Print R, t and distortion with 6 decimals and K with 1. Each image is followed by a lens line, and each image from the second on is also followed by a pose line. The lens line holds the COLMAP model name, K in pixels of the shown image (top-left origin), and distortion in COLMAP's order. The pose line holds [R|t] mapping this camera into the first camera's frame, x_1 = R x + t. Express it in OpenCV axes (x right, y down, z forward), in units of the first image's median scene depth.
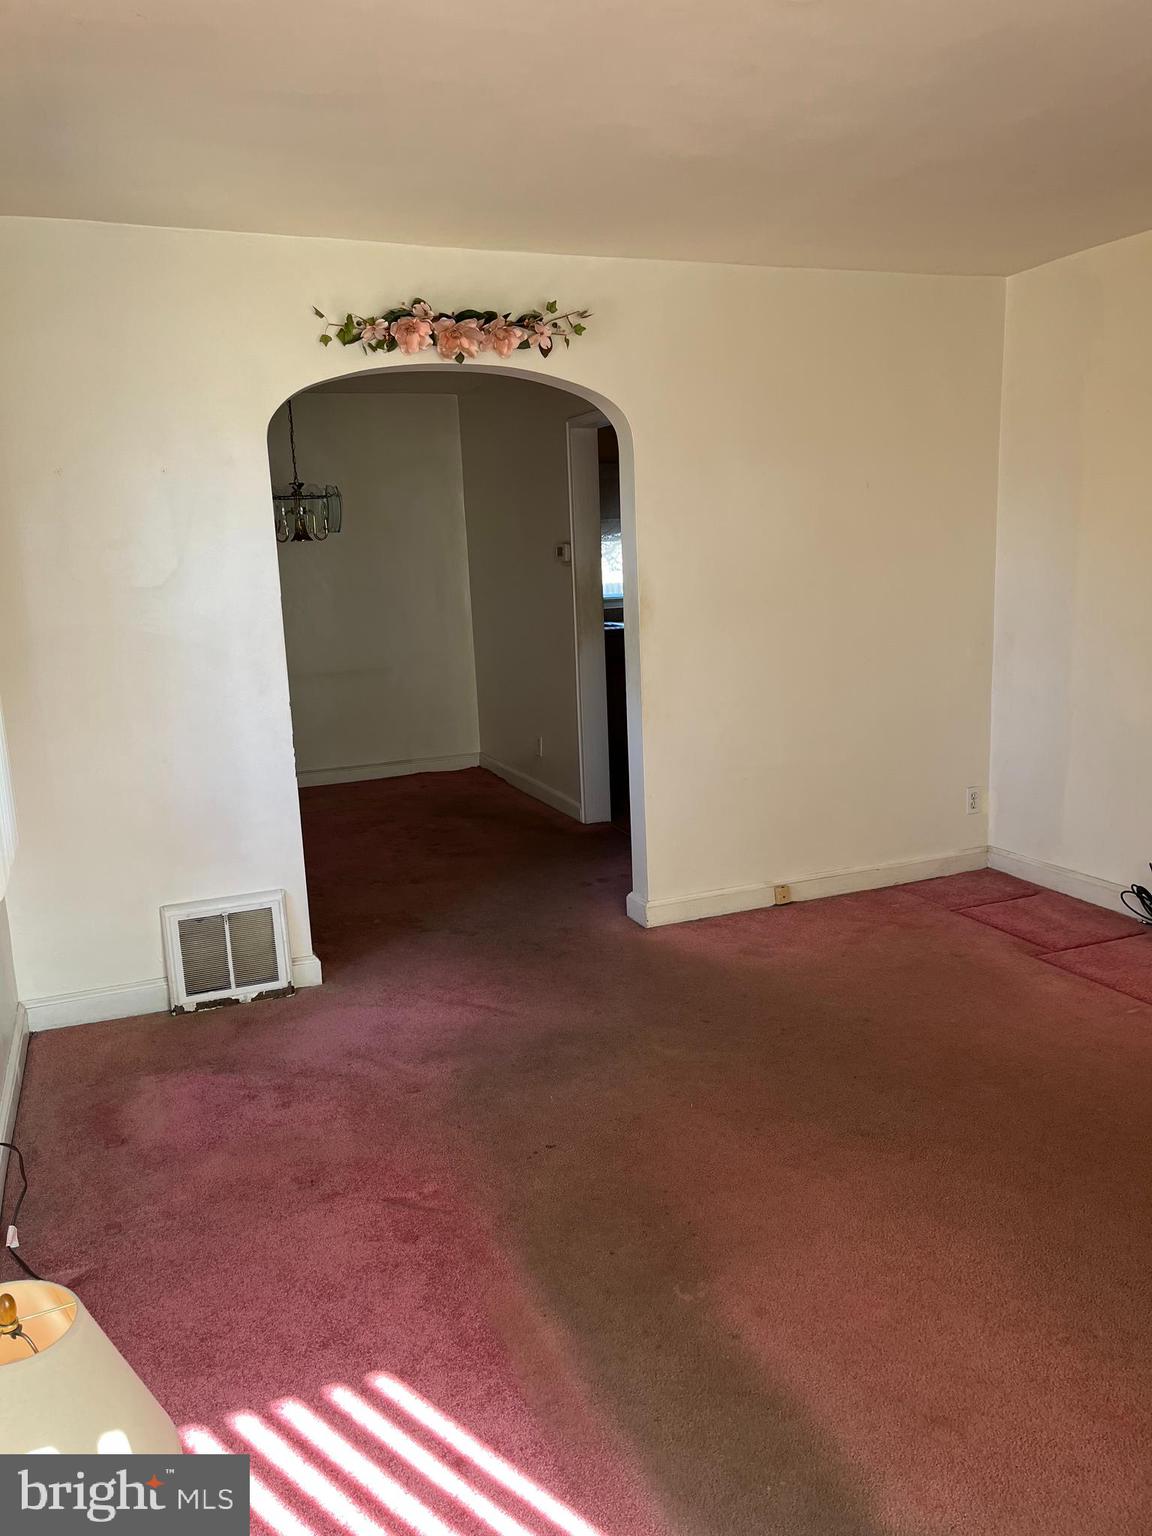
lens RADIAL K [[1160.8, 0, 590.6], [0, 1160.8, 766.3], [0, 0, 1]] dist [0.062820, -0.088583]
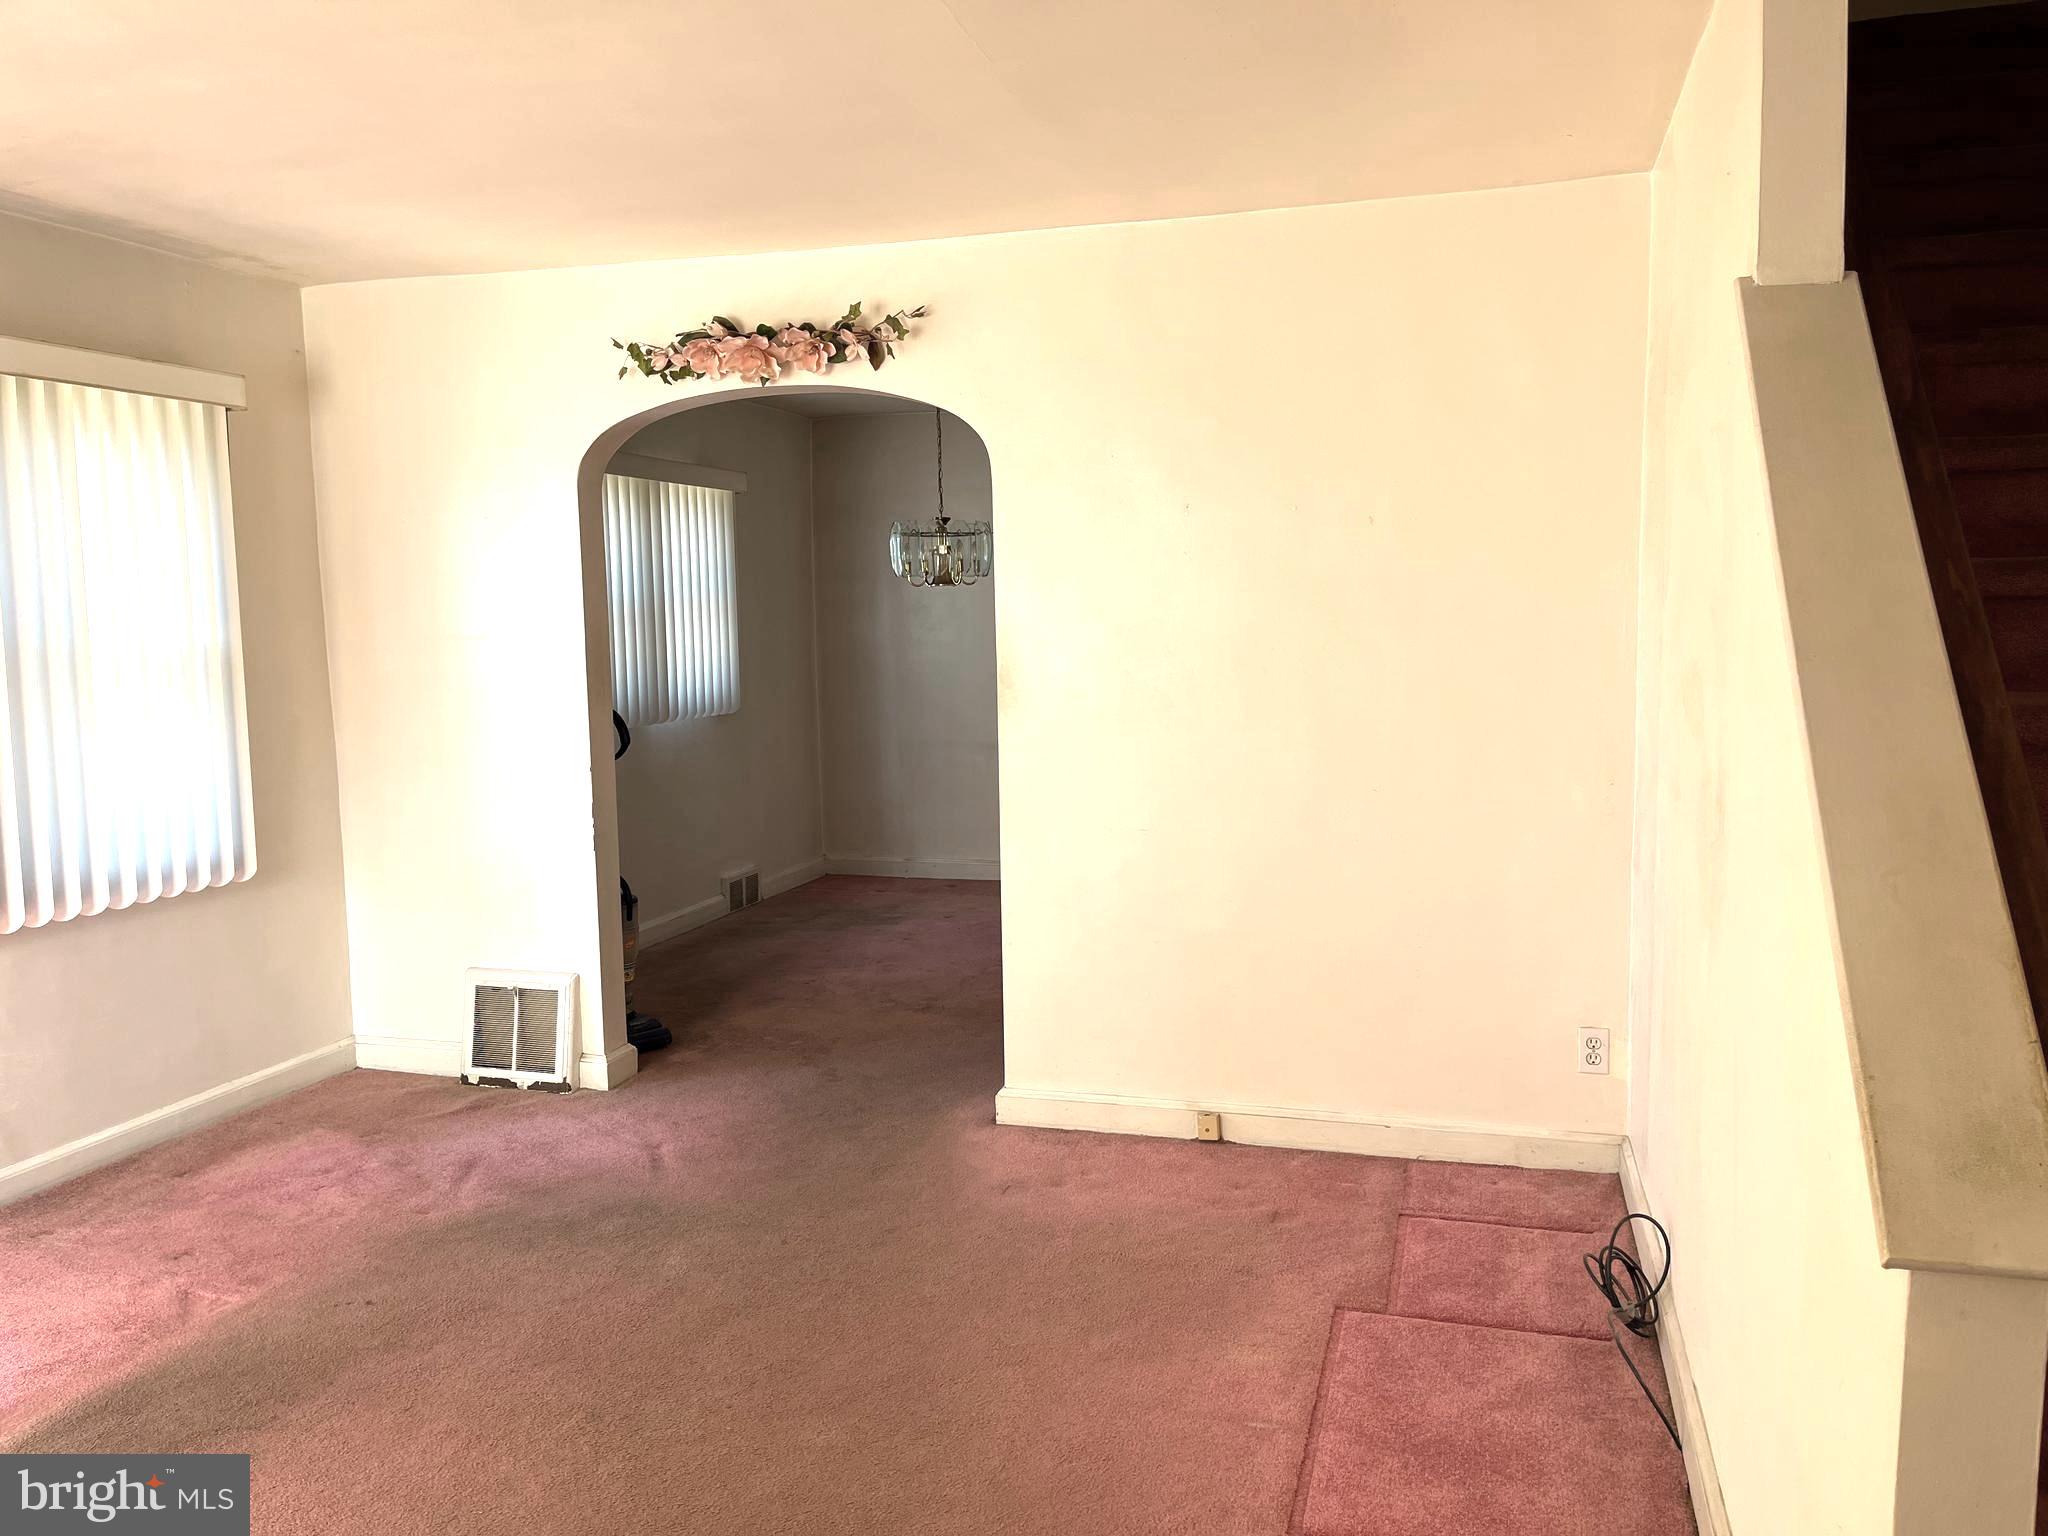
lens RADIAL K [[1547.8, 0, 1044.4], [0, 1547.8, 766.0], [0, 0, 1]] dist [0.062820, -0.088583]
pose [[0.780024, 0.093222, -0.618766, 0.749187], [-0.131661, 0.991155, -0.016648, -0.080969], [0.611741, 0.094453, 0.785399, 0.266414]]
